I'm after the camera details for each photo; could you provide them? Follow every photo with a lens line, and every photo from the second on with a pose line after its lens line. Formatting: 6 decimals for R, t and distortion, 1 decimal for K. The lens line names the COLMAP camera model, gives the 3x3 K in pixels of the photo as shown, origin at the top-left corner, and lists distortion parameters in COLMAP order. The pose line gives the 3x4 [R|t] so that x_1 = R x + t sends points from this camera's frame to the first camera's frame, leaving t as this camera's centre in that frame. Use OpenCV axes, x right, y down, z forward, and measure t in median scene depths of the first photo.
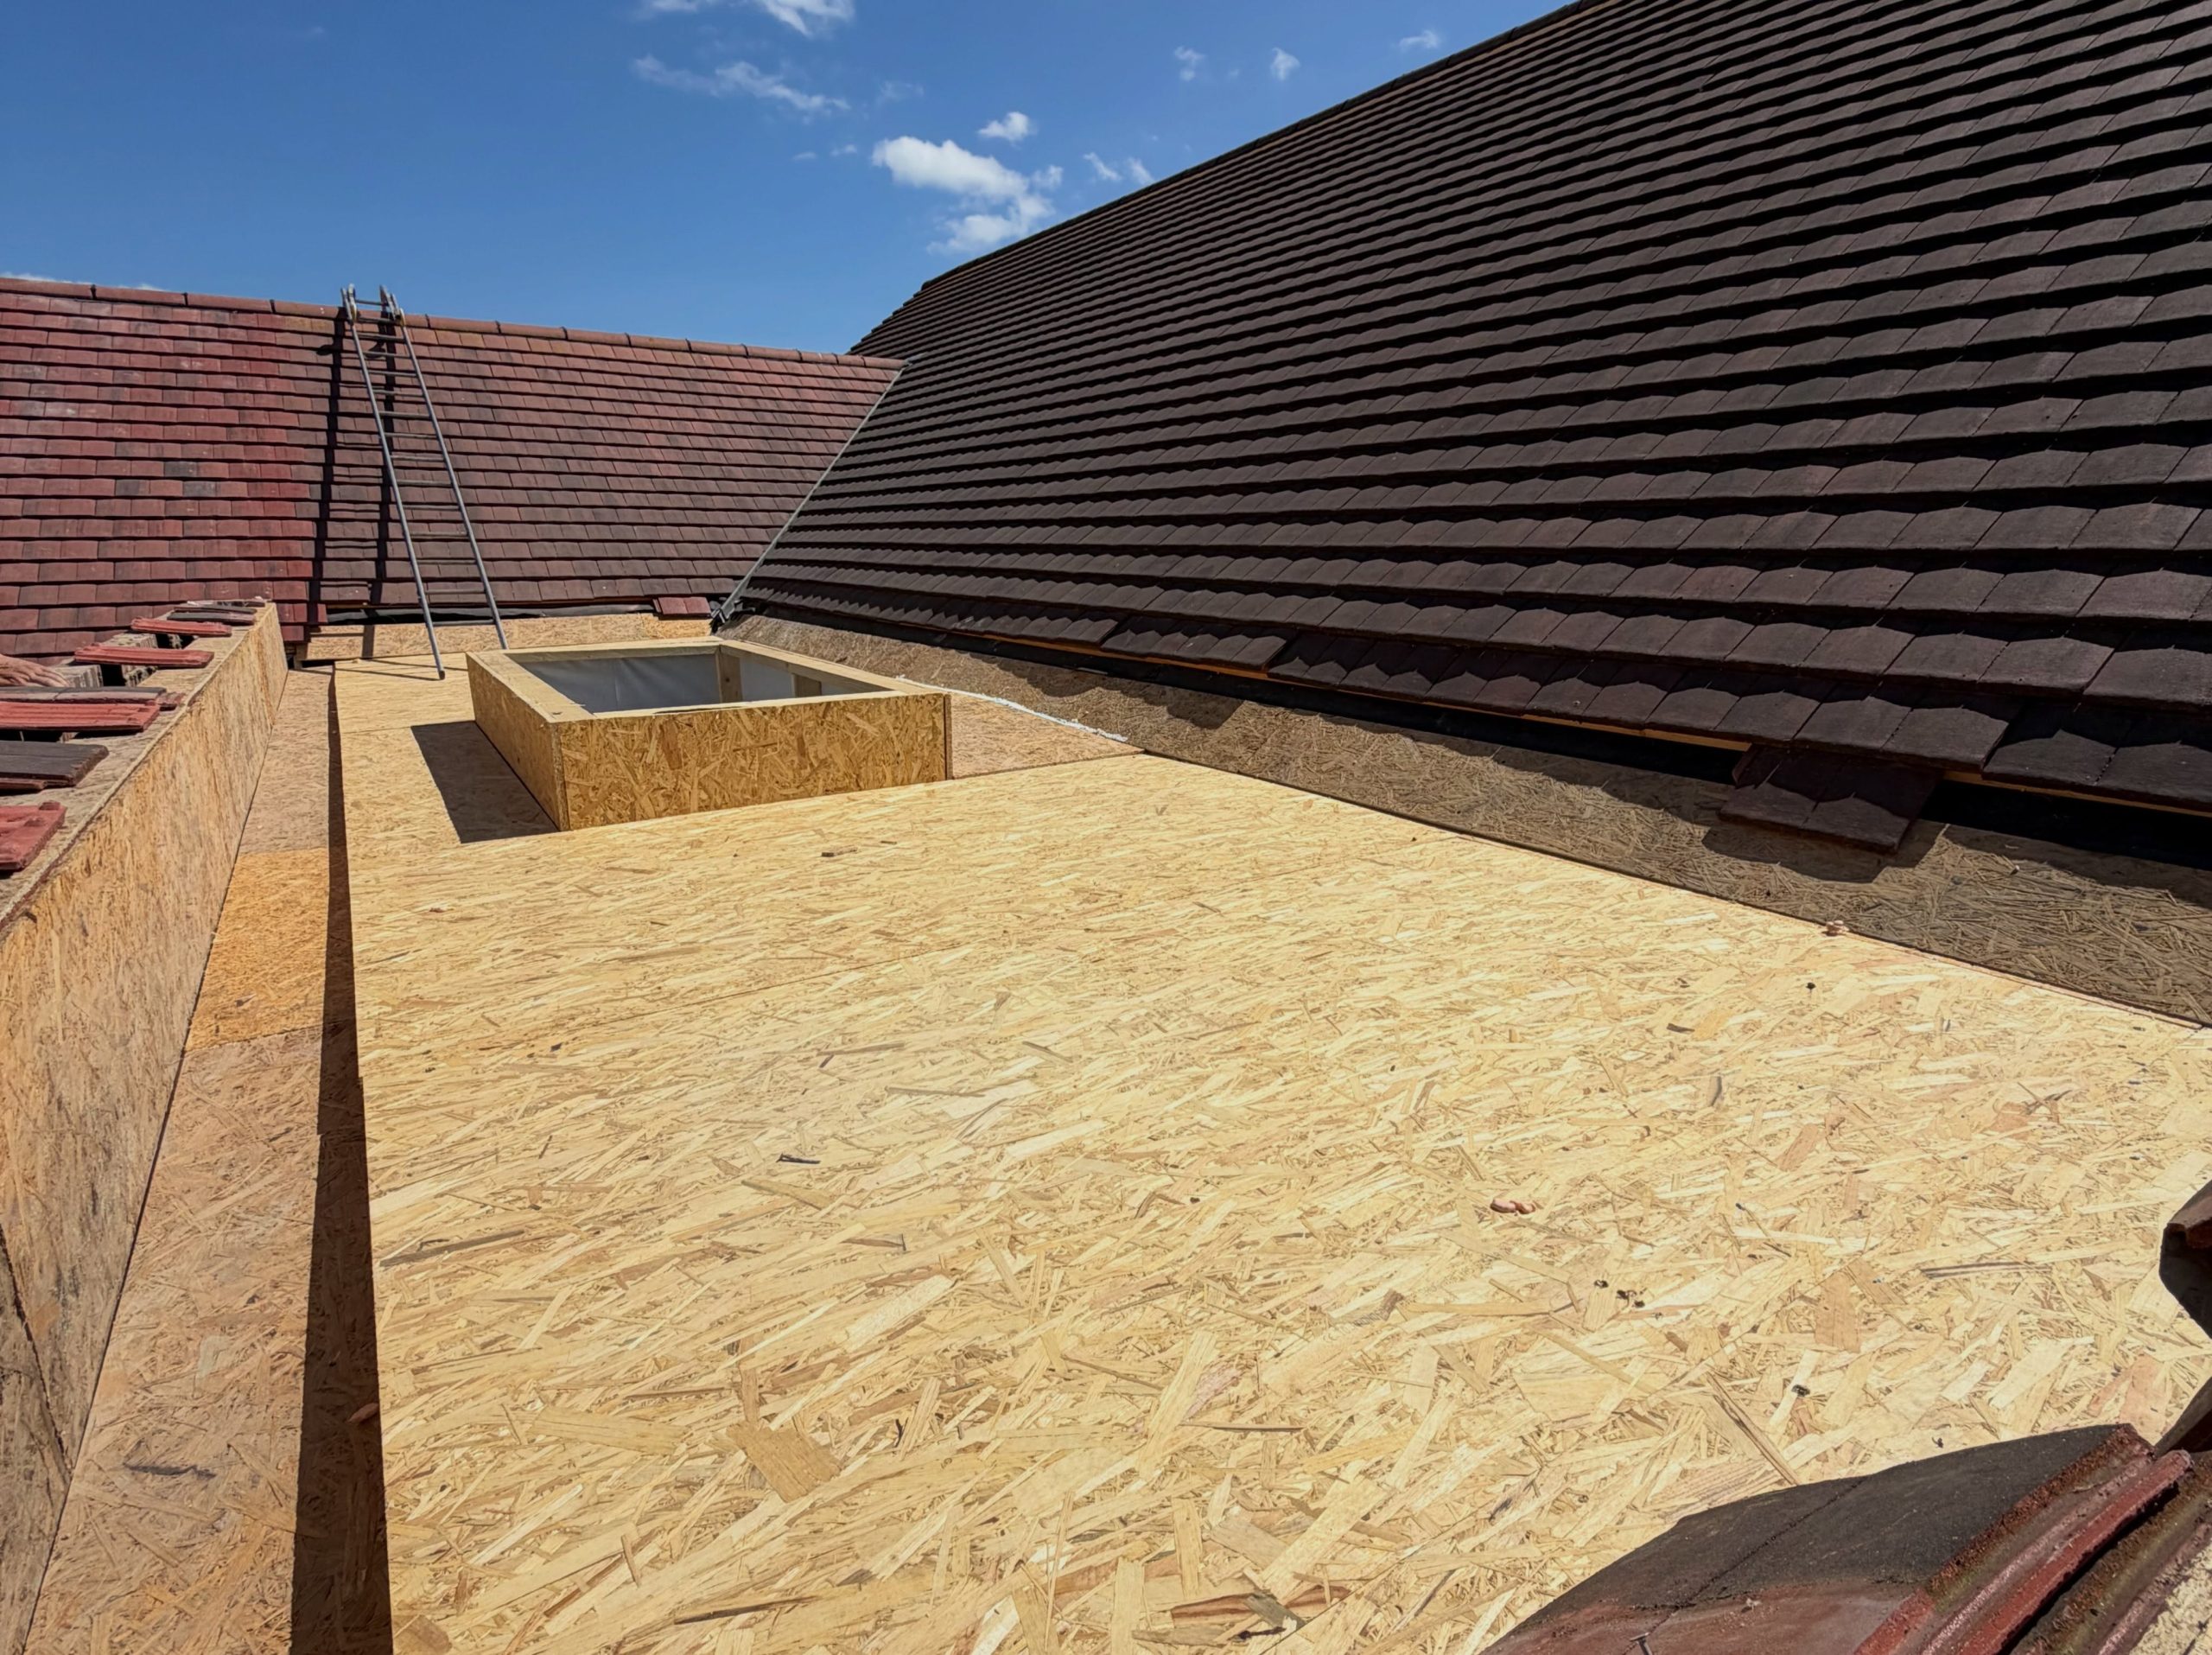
lens RADIAL K [[1176.0, 0, 1106.1], [0, 1176.0, 829.1], [0, 0, 1]] dist [0.006551, 0.000537]
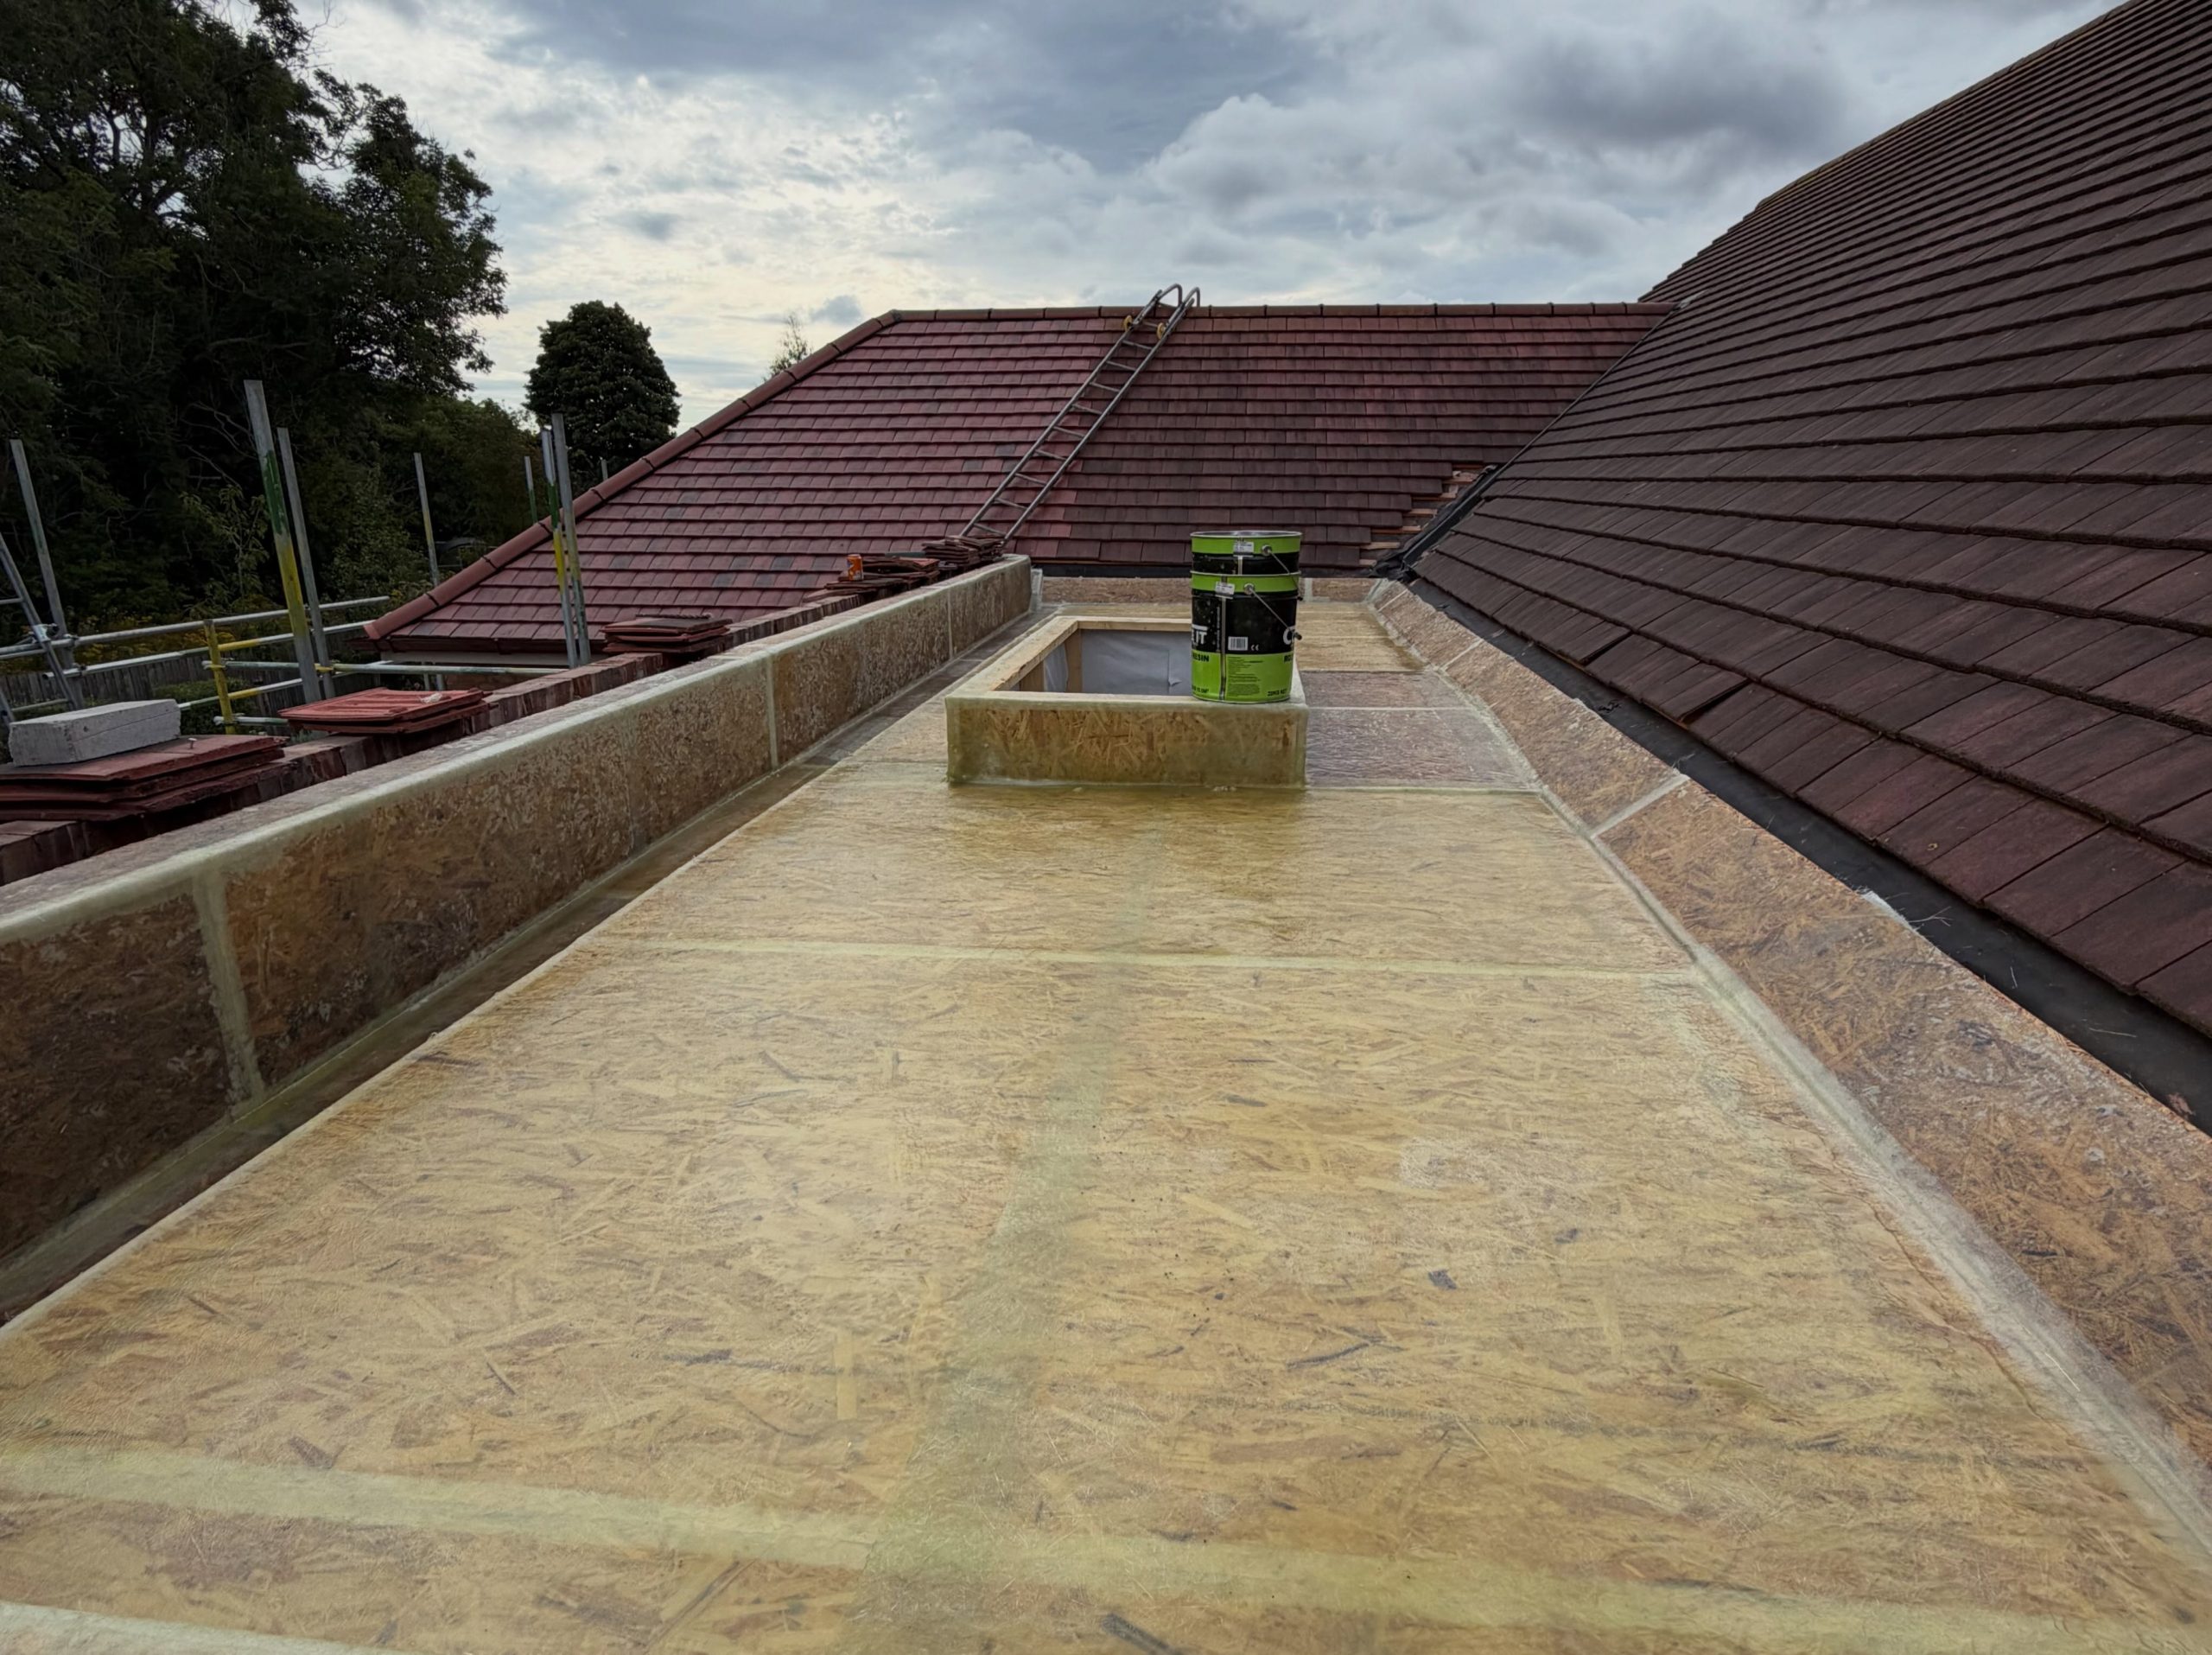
lens RADIAL K [[1176.0, 0, 1100.9], [0, 1176.0, 824.4], [0, 0, 1]] dist [0.006551, 0.000537]
pose [[0.768715, 0.185304, -0.612160, 0.146334], [-0.158408, 0.982451, 0.098473, -0.035428], [0.619665, 0.021274, 0.784578, 0.042634]]
